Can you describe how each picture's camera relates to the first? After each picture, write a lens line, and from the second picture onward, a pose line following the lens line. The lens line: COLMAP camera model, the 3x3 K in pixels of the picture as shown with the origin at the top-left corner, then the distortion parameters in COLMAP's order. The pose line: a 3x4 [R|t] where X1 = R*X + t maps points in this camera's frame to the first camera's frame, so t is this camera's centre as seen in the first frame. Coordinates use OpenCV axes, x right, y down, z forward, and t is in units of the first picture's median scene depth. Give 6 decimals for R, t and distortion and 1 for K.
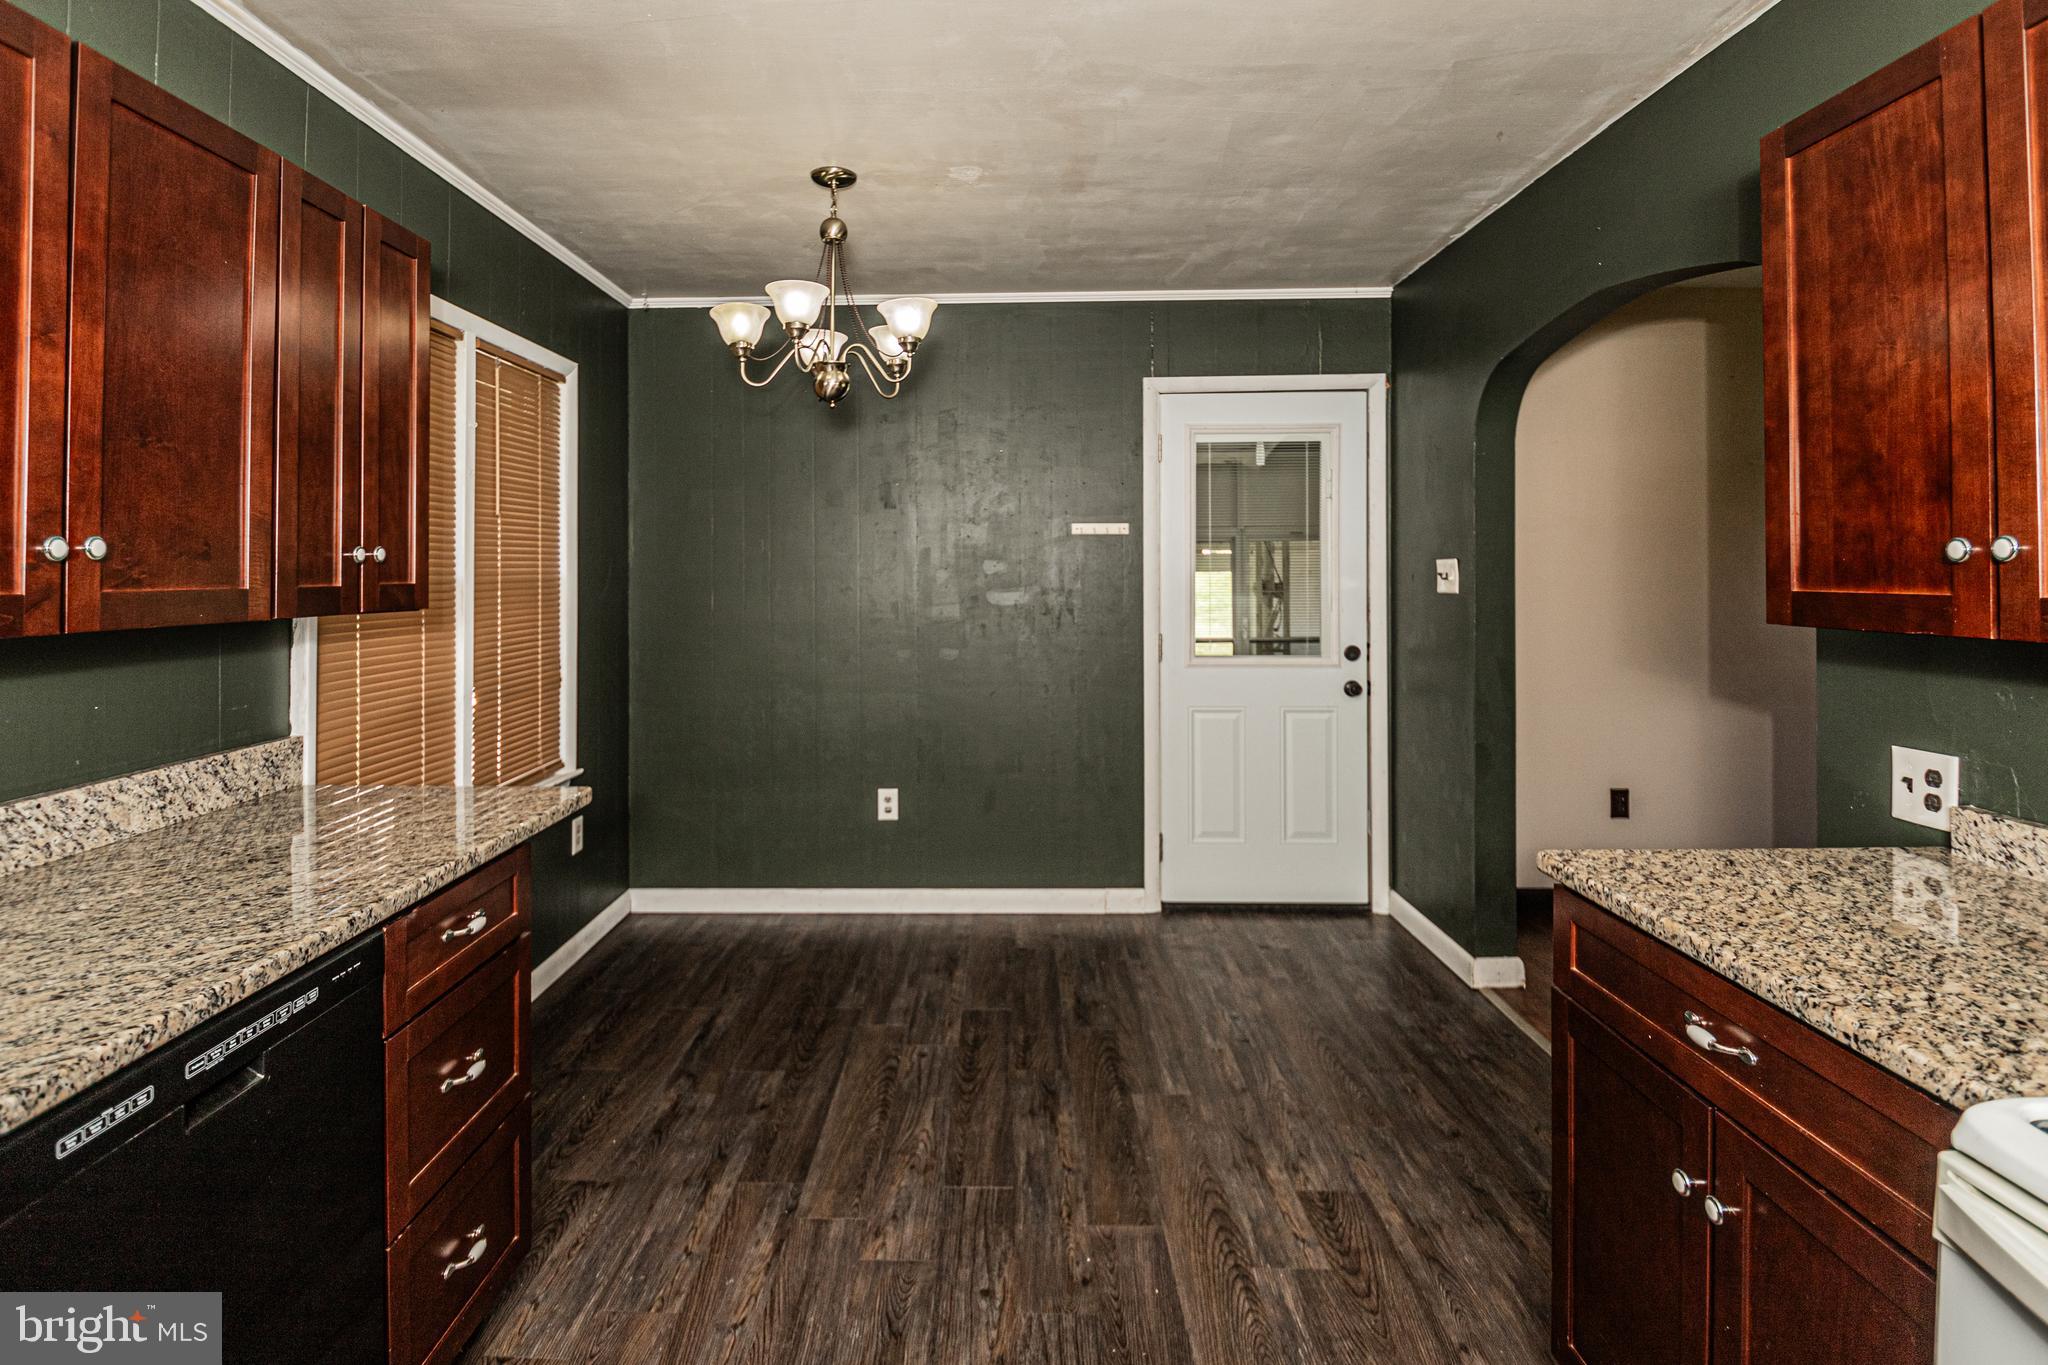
lens RADIAL K [[1036.0, 0, 965.9], [0, 1036.0, 566.8], [0, 0, 1]] dist [0.004296, -0.015730]
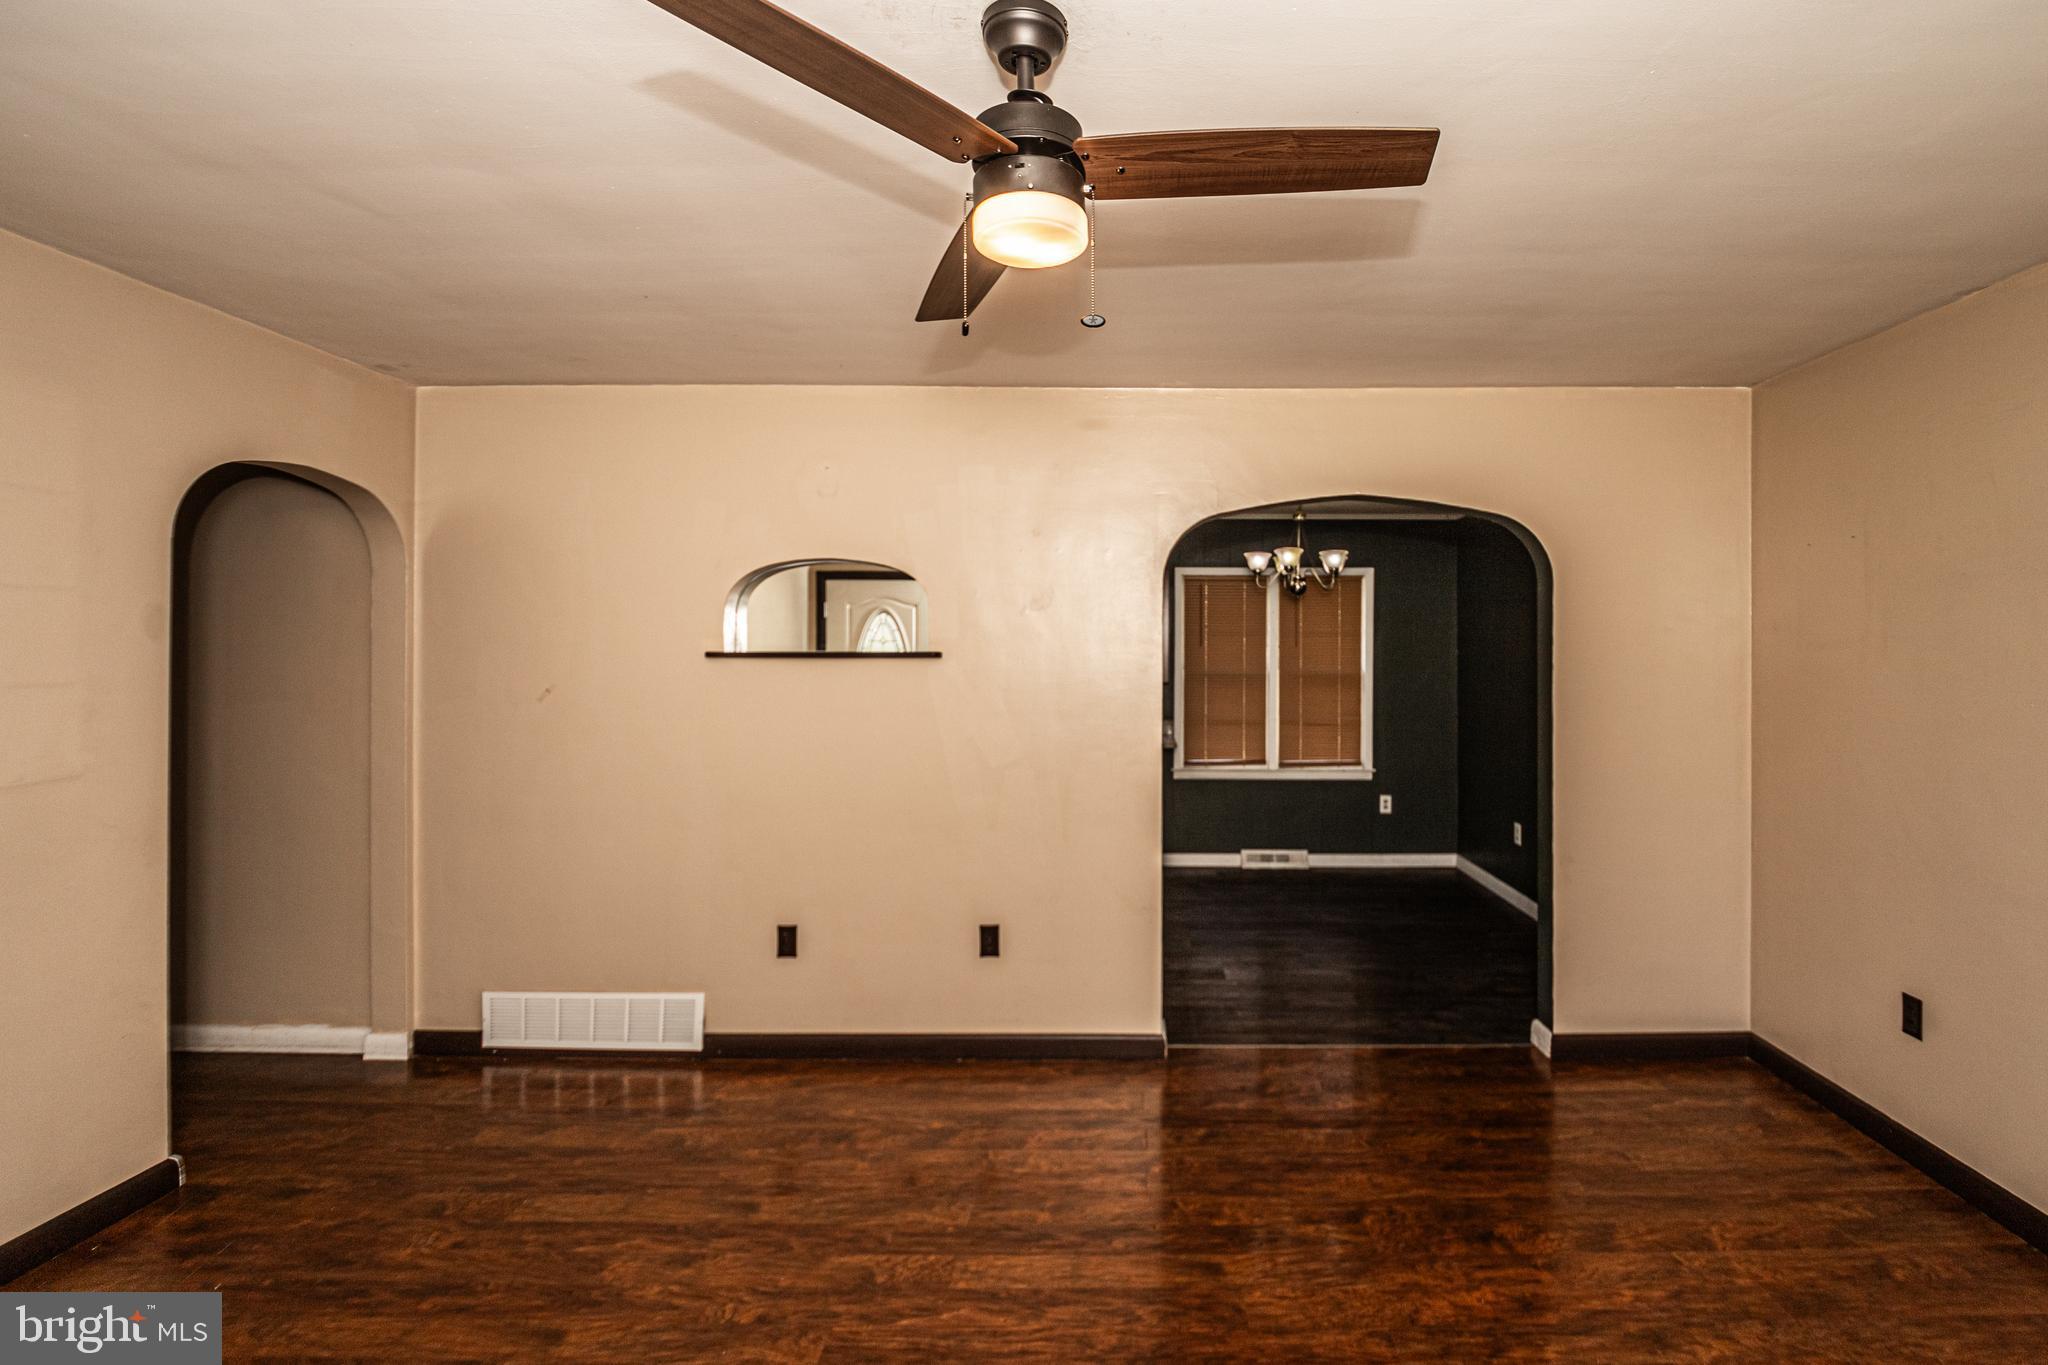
lens RADIAL K [[951.2, 0, 1138.6], [0, 951.2, 650.6], [0, 0, 1]] dist [0.002627, -0.017552]
pose [[0.040974, 0.004716, -0.999149, 2.983533], [0.003107, 0.999983, 0.004847, -0.087809], [0.999155, -0.003303, 0.040958, 0.980444]]
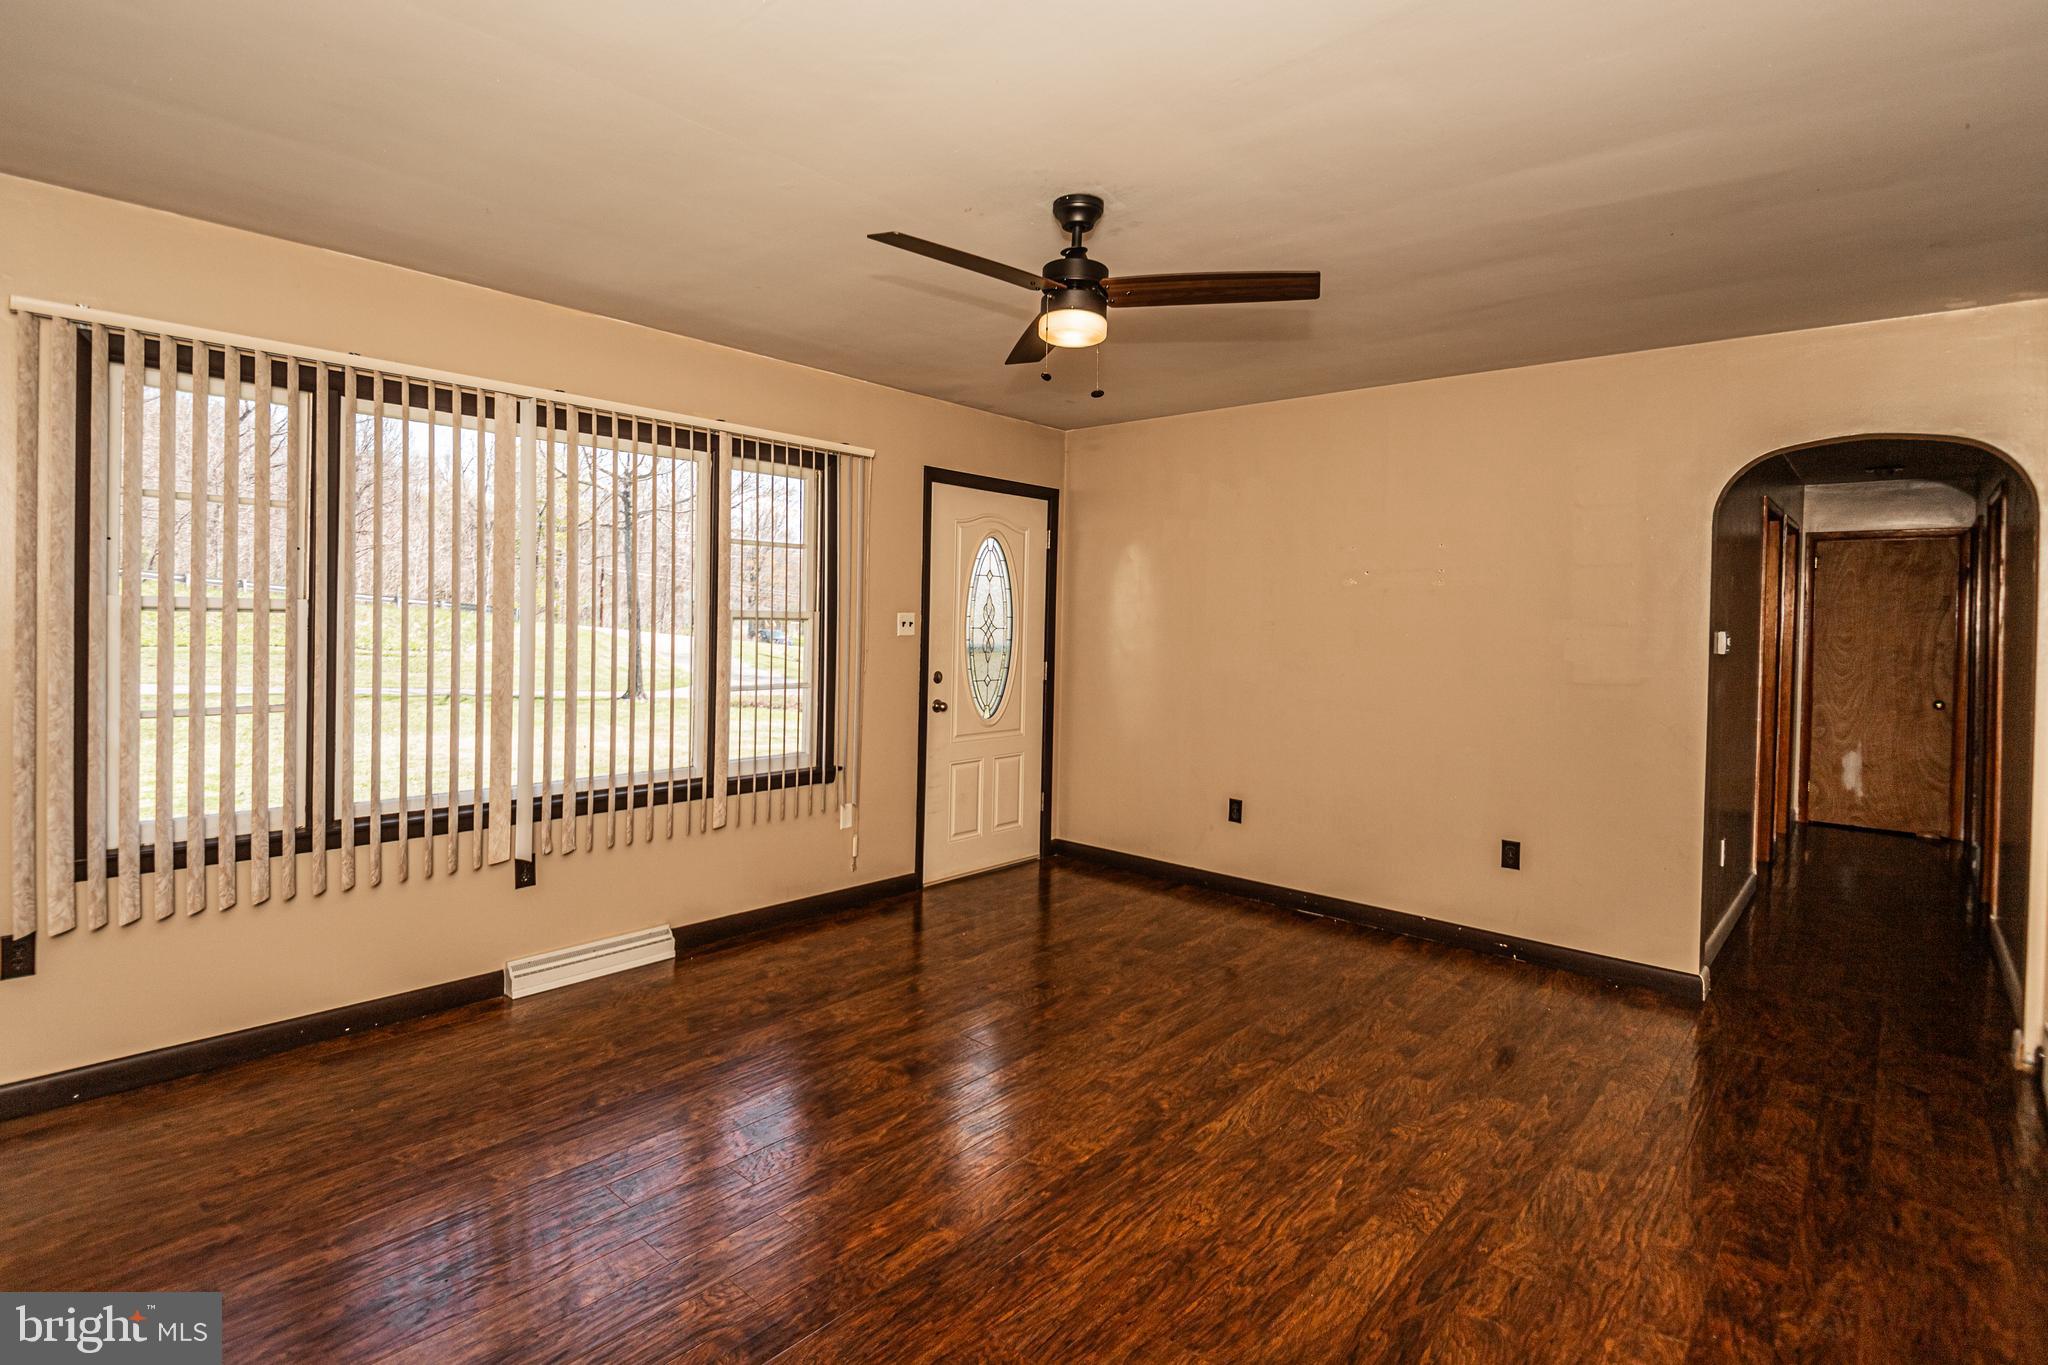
lens RADIAL K [[1003.1, 0, 995.5], [0, 1003.1, 622.0], [0, 0, 1]] dist [-0.019681, -0.001273]
pose [[-0.759515, -0.012830, 0.650363, 1.250572], [-0.020108, 0.999791, -0.003760, -0.011149], [-0.650179, -0.015933, -0.759614, 2.124582]]
